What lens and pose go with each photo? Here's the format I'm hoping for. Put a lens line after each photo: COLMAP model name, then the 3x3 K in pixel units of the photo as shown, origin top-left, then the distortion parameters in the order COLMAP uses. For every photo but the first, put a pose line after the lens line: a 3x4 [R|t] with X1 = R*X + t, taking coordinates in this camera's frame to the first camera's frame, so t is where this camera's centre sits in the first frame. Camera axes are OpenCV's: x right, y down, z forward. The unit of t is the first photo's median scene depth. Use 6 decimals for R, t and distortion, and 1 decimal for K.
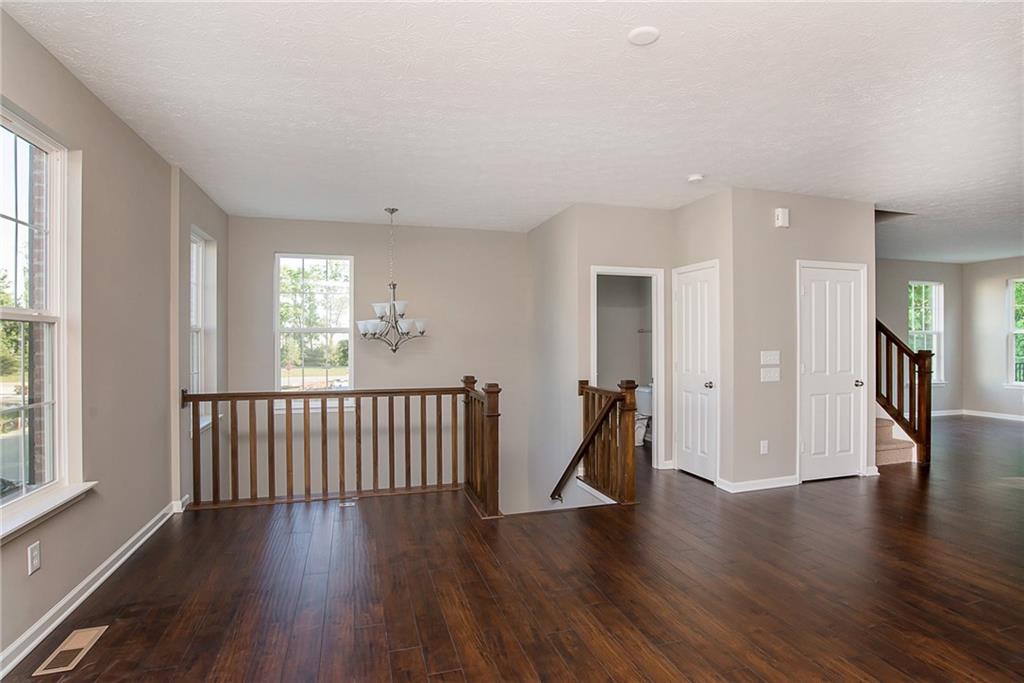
lens RADIAL K [[519.1, 0, 512.0], [0, 519.1, 341.5], [0, 0, 1]] dist [-0.048649, 0.000858]
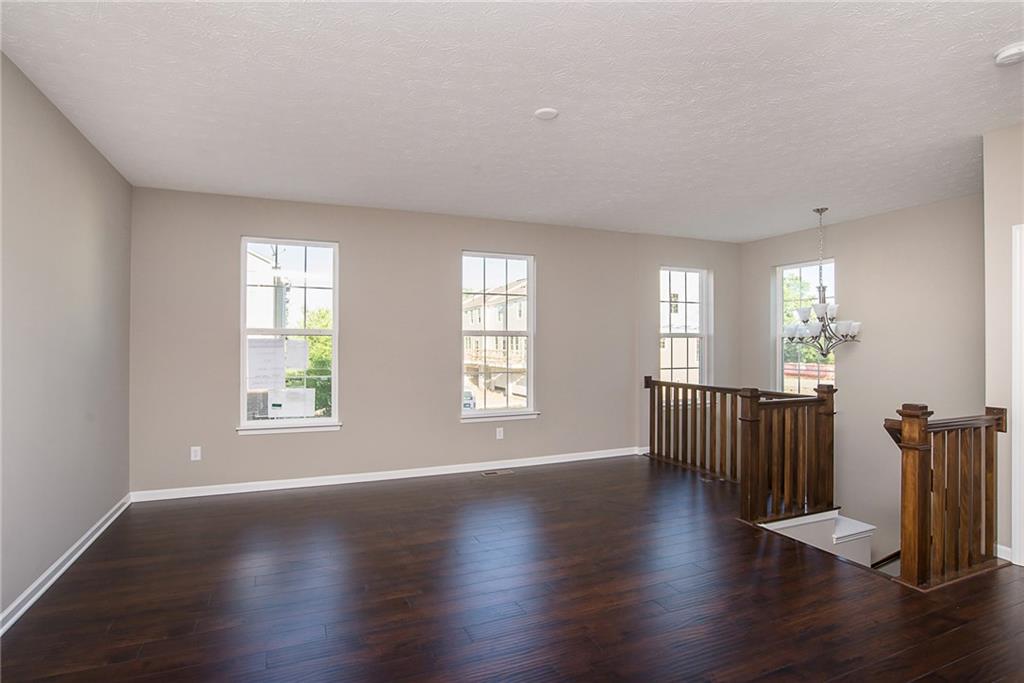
lens RADIAL K [[519.1, 0, 512.0], [0, 519.1, 341.5], [0, 0, 1]] dist [-0.048649, 0.000858]
pose [[0.121072, -0.004211, -0.992635, 0.817052], [-0.004281, 0.999979, -0.004764, -0.000855], [0.992635, 0.004826, 0.121051, 0.393734]]
